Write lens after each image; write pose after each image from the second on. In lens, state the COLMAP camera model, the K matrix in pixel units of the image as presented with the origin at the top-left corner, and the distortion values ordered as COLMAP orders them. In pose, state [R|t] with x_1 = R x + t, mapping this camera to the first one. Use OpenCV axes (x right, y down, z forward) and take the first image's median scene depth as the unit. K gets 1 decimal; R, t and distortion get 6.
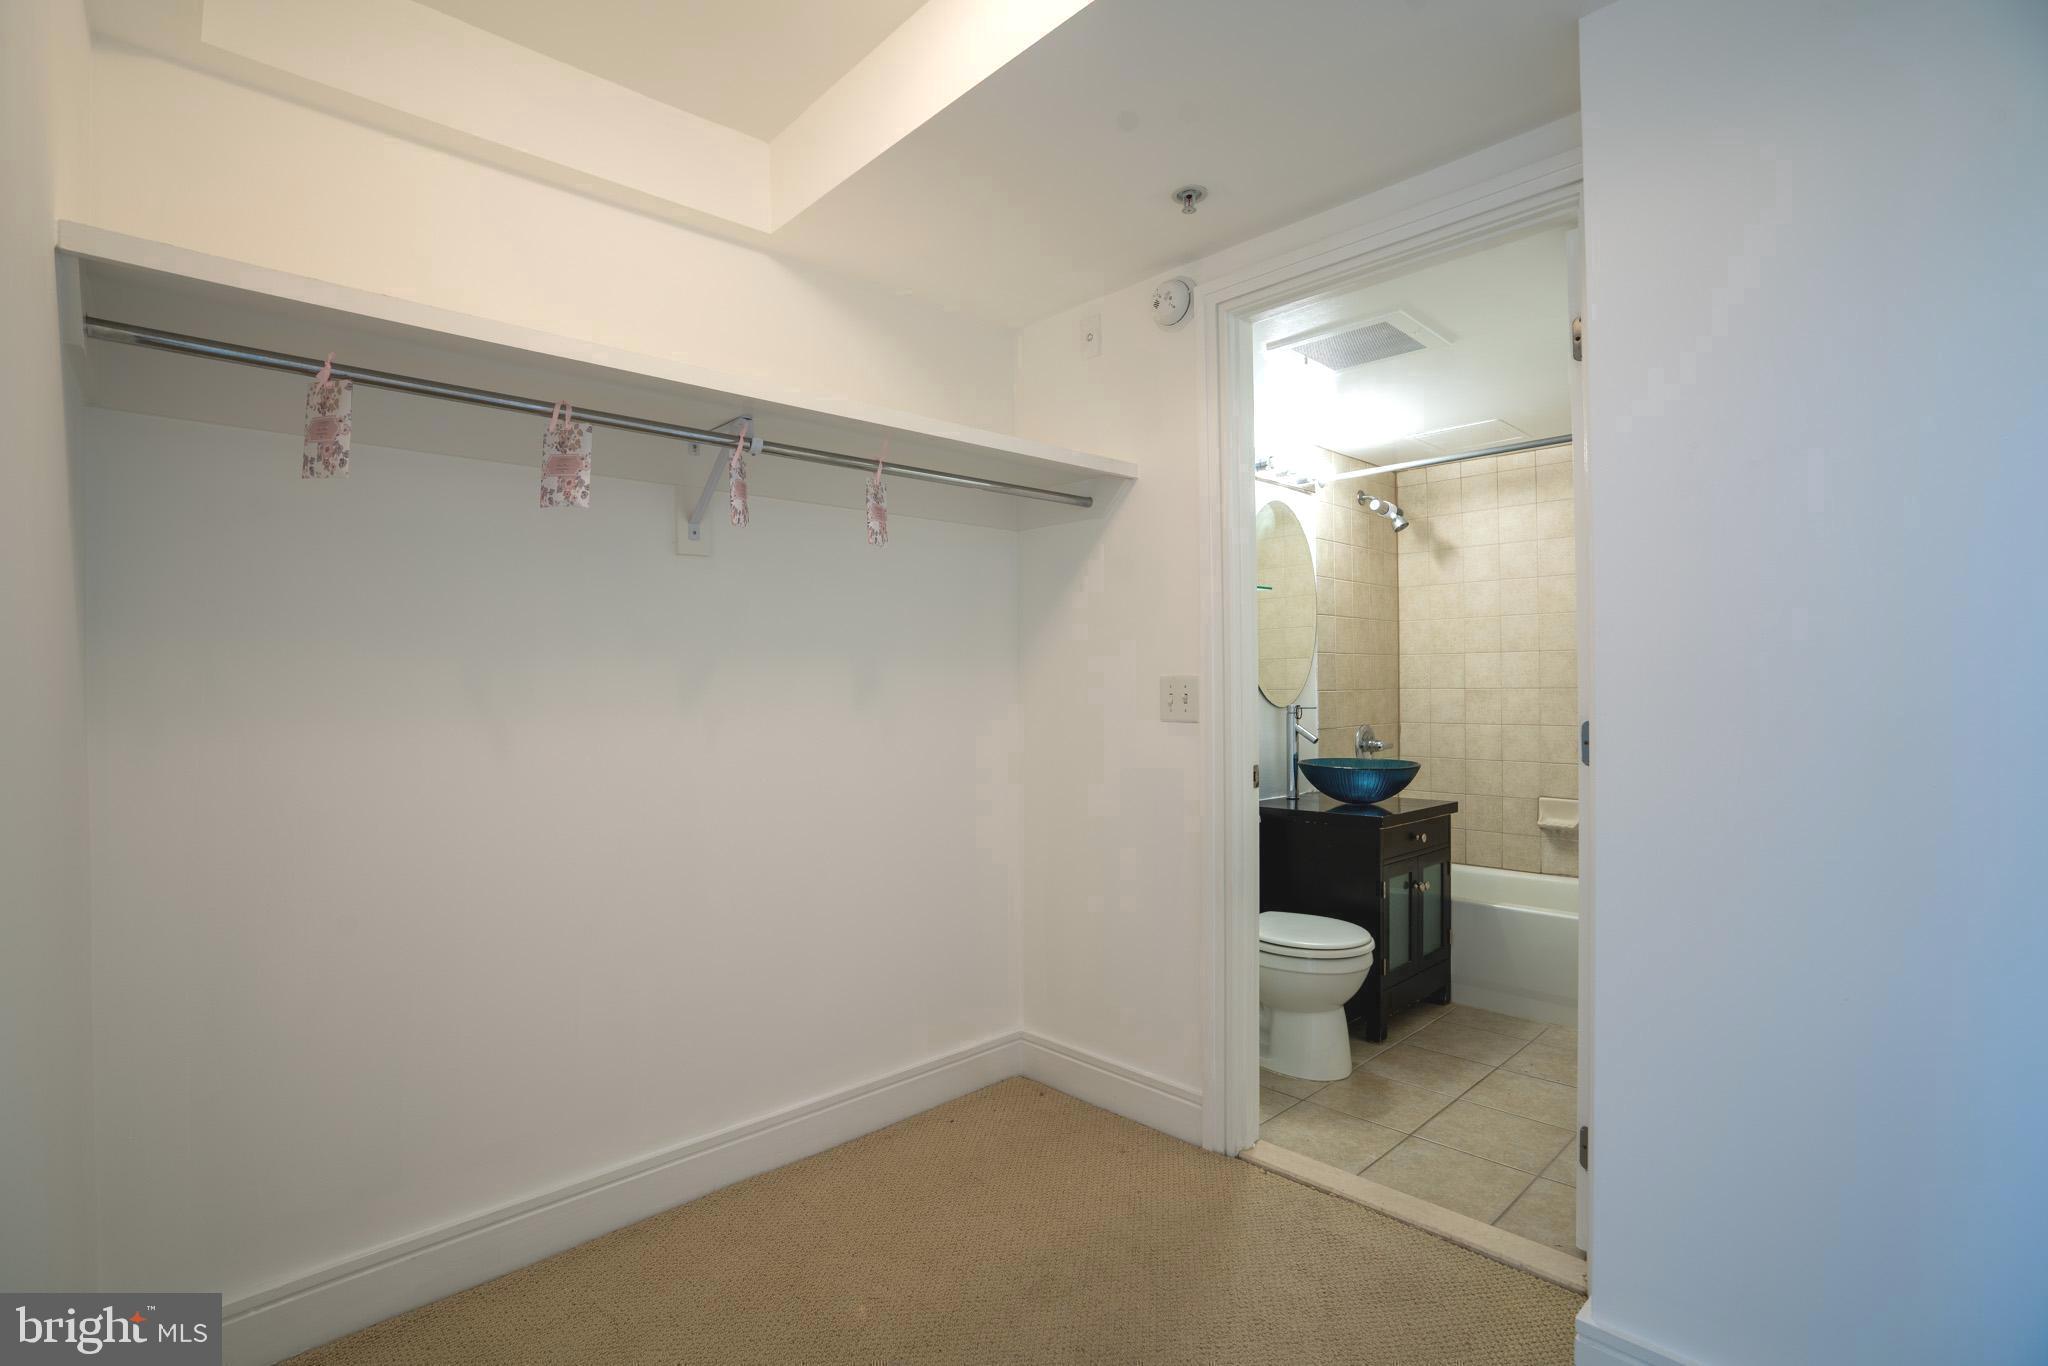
lens RADIAL K [[942.4, 0, 1016.7], [0, 942.4, 685.0], [0, 0, 1]] dist [-0.069054, 0.023611]
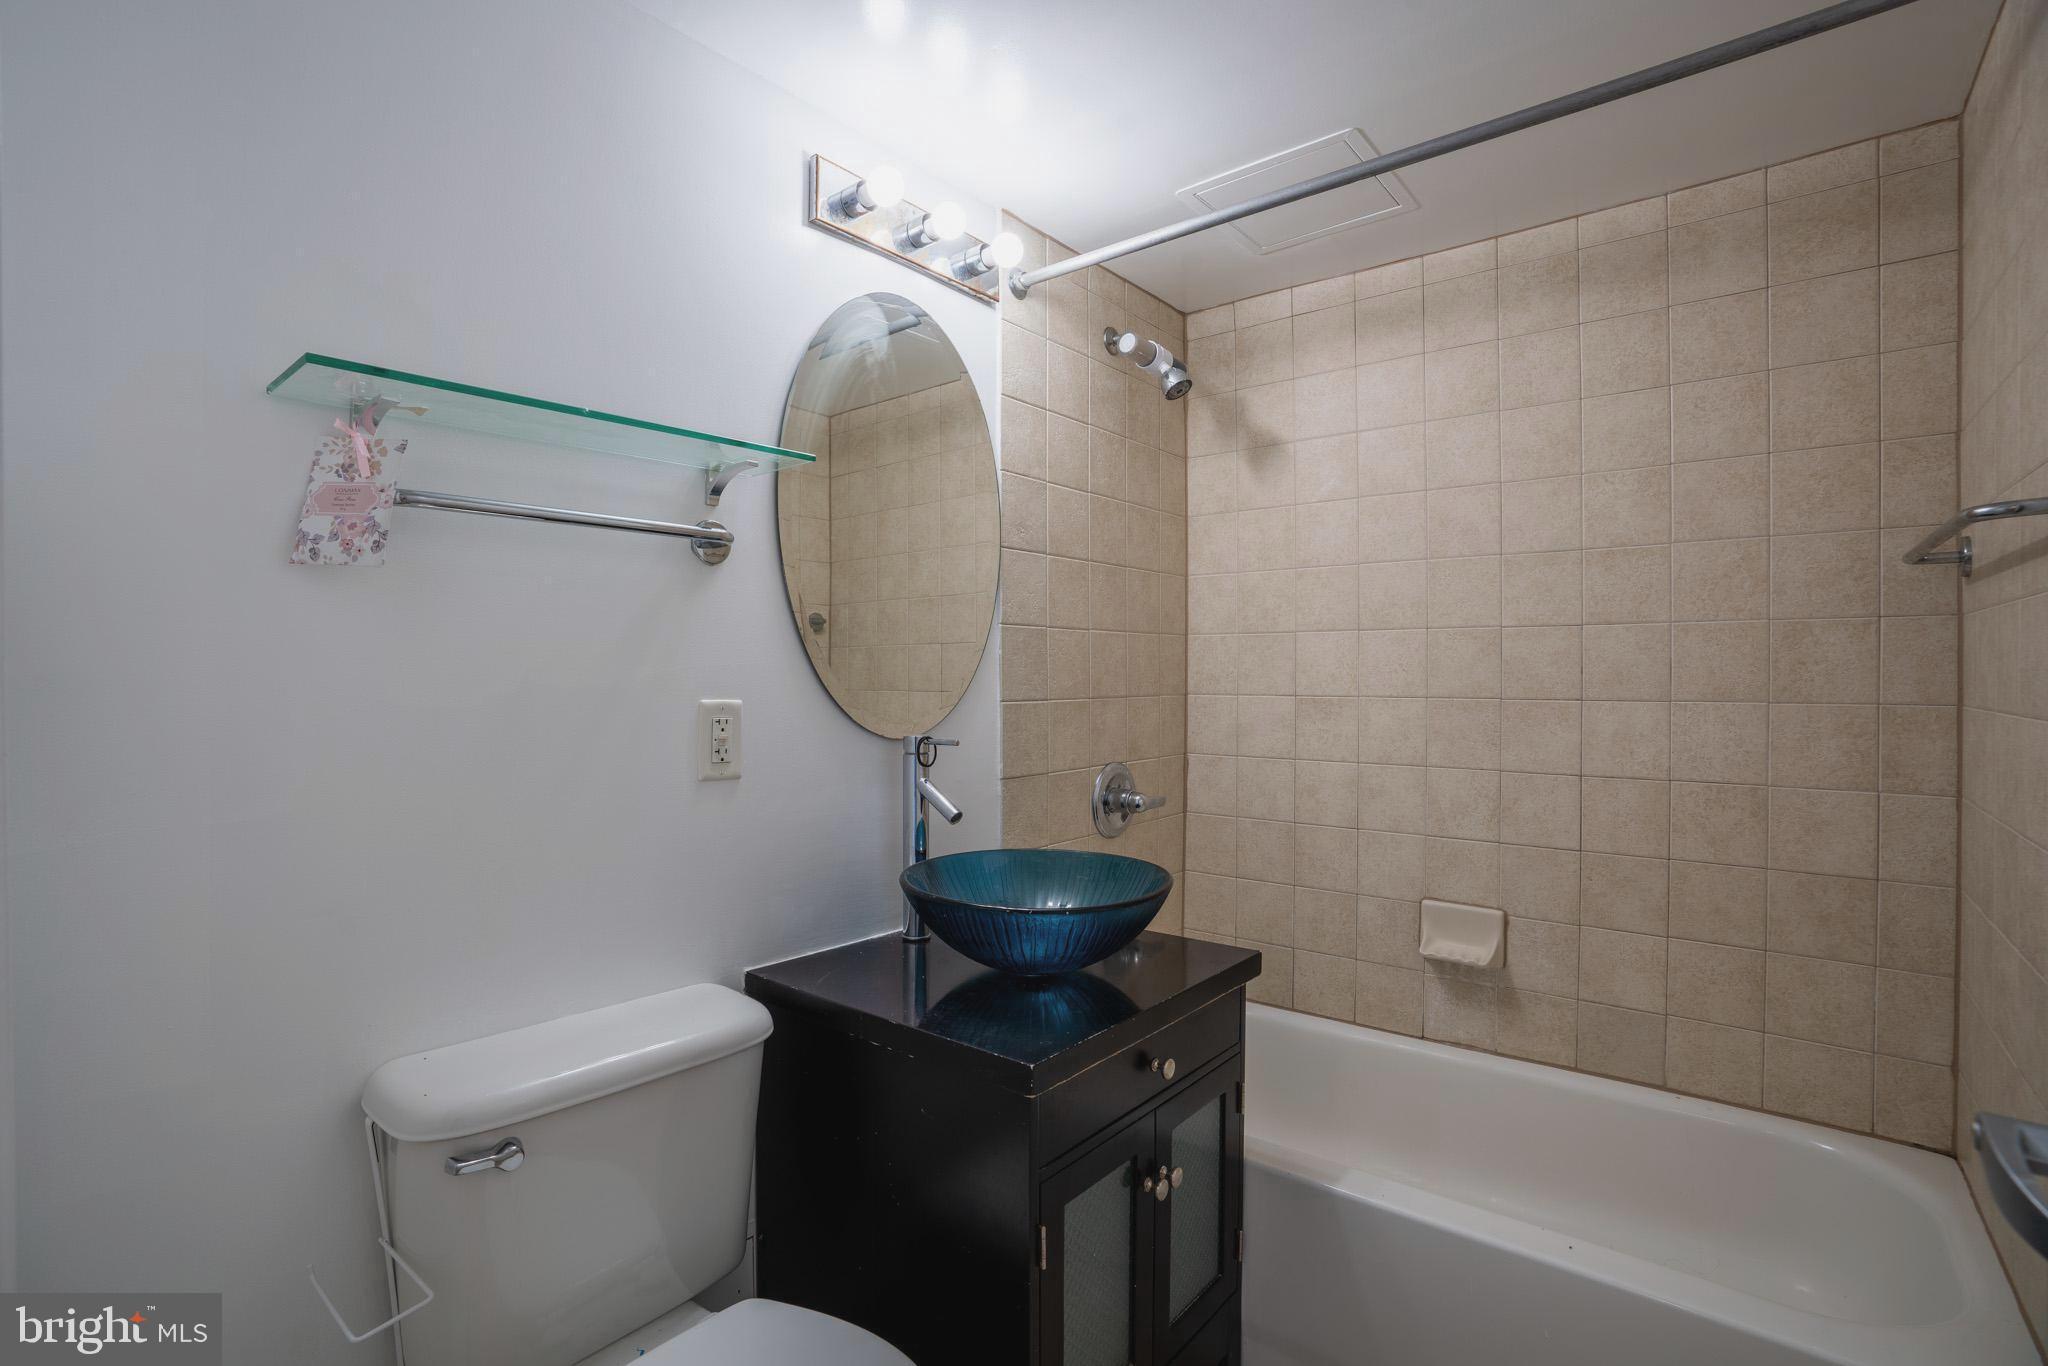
lens RADIAL K [[942.4, 0, 1025.2], [0, 942.4, 684.4], [0, 0, 1]] dist [-0.069054, 0.023611]
pose [[0.990907, 0.006422, 0.134399, 0.255177], [-0.008051, 0.999900, 0.011586, -0.008477], [-0.134311, -0.012562, 0.990860, 0.481655]]
